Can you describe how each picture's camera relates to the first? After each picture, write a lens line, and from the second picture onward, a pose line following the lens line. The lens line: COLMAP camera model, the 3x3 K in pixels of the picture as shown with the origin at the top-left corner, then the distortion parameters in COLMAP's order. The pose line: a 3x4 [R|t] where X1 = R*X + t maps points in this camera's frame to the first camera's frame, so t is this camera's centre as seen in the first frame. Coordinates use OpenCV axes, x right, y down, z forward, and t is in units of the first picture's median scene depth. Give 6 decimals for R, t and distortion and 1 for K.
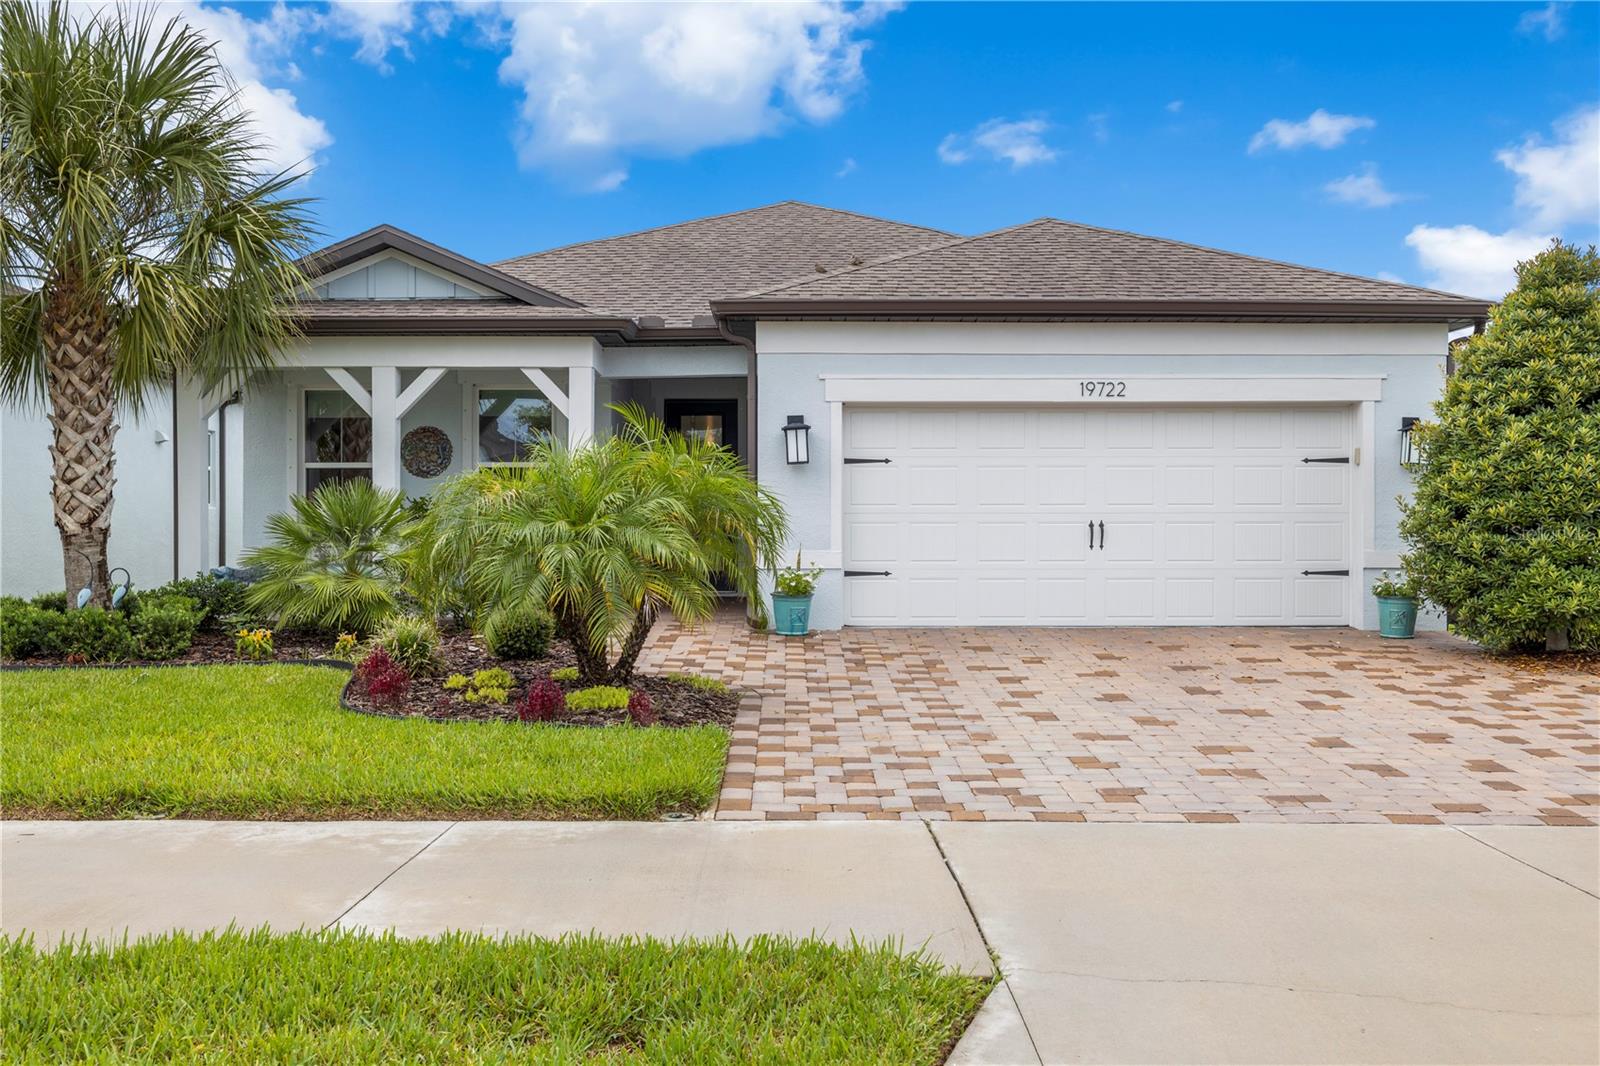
lens RADIAL K [[1570.2, 0, 800.0], [0, 1570.2, 533.0], [0, 0, 1]] dist [0.005178, -0.005895]
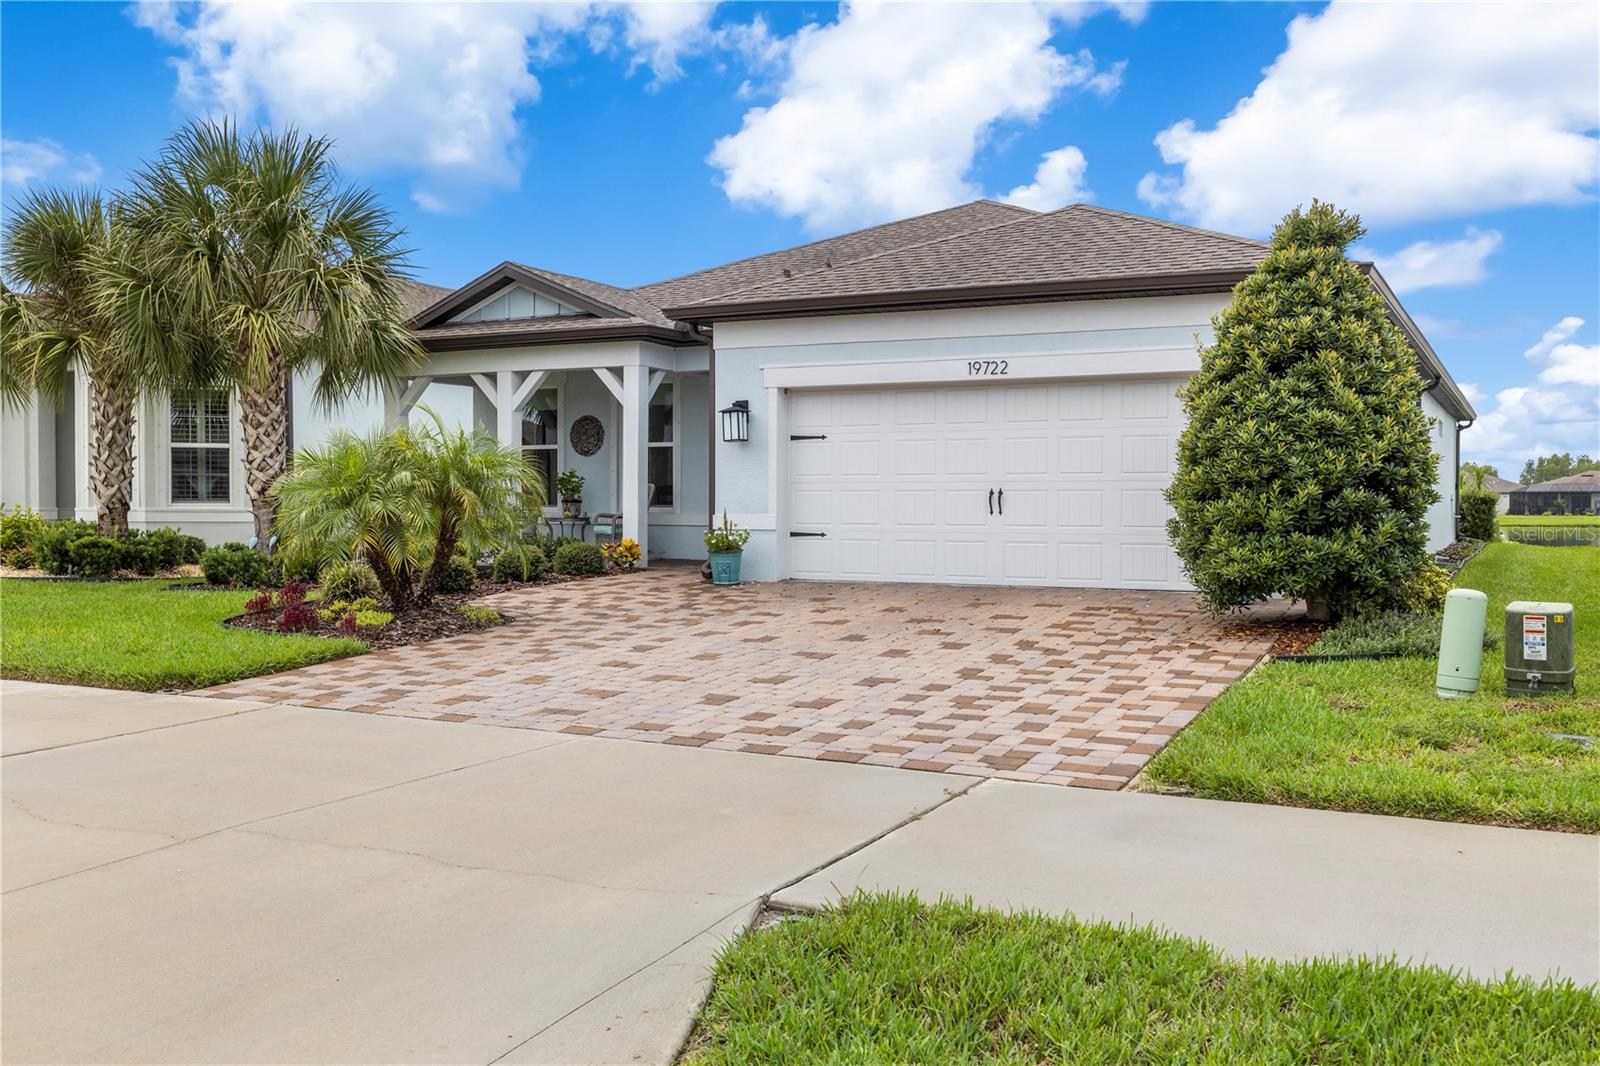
lens RADIAL K [[1435.2, 0, 800.0], [0, 1435.2, 533.0], [0, 0, 1]] dist [0.006511, 0.002375]
pose [[0.890305, 0.011984, -0.455206, 0.589787], [-0.002177, 0.999754, 0.022062, 0.001500], [0.455359, -0.018650, 0.890113, 0.057400]]
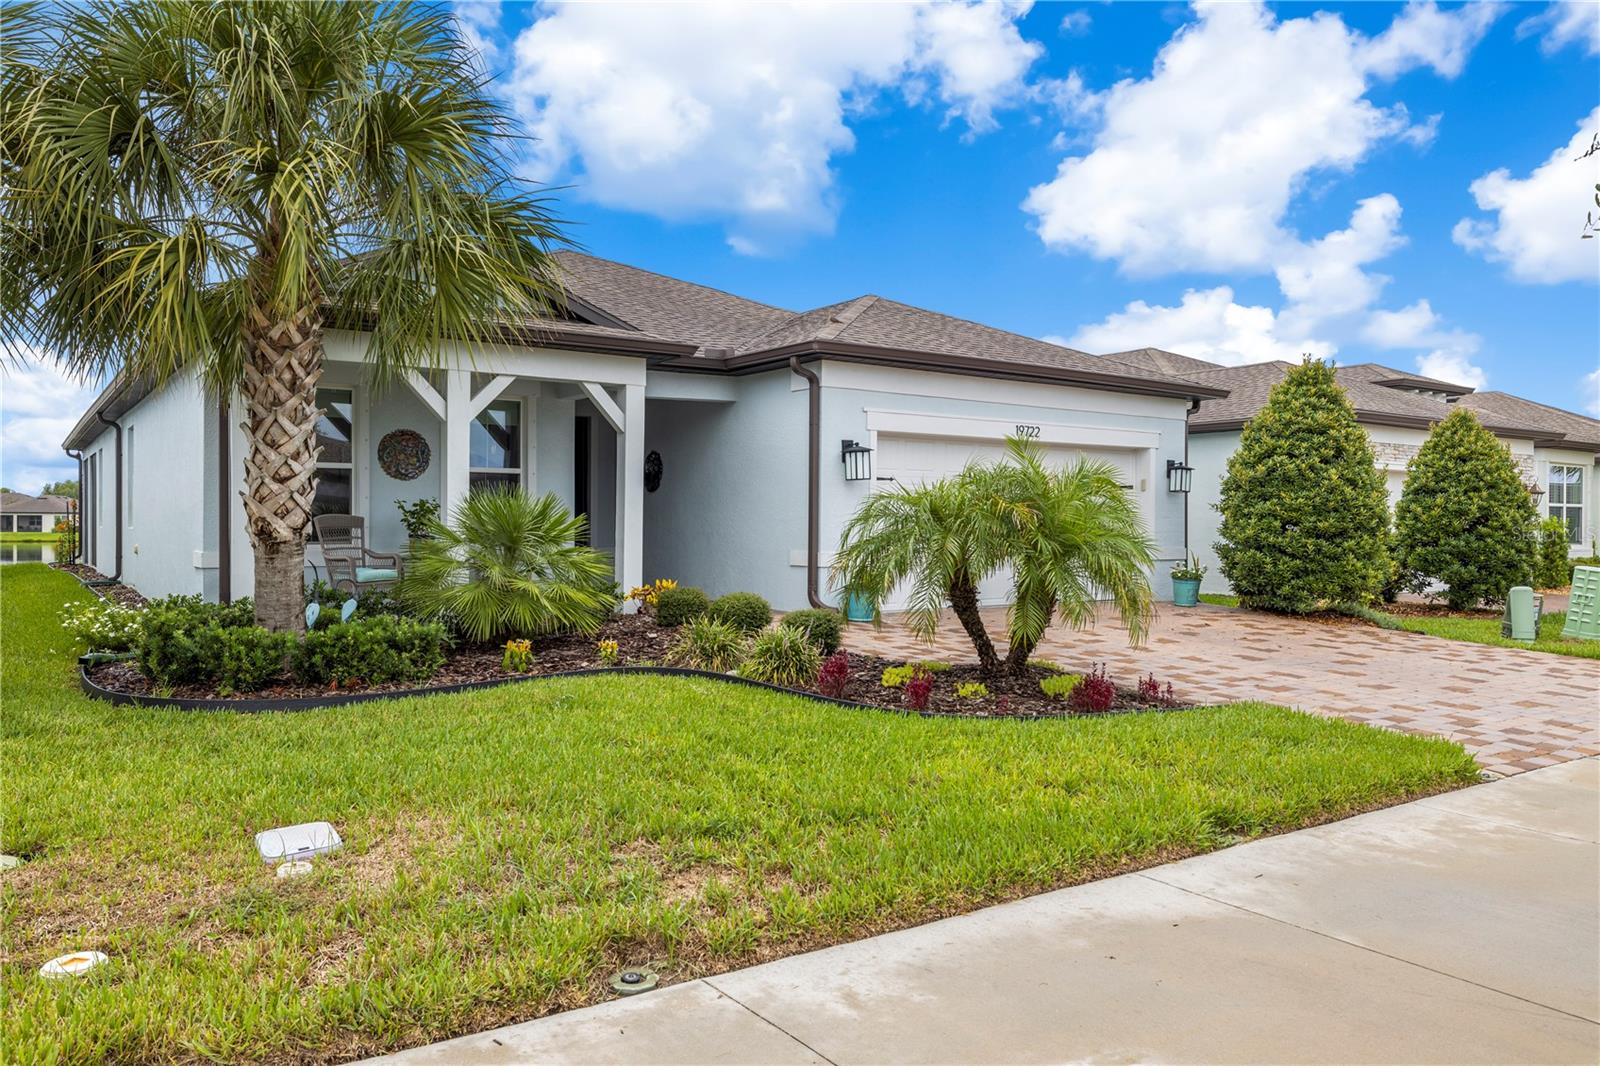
lens RADIAL K [[1159.9, 0, 800.0], [0, 1159.9, 533.0], [0, 0, 1]] dist [-0.007799, -0.001354]
pose [[0.822492, 0.000995, 0.568776, -0.600675], [-0.005458, 0.999966, 0.006143, -0.009278], [-0.568751, -0.008157, 0.822469, 0.316218]]
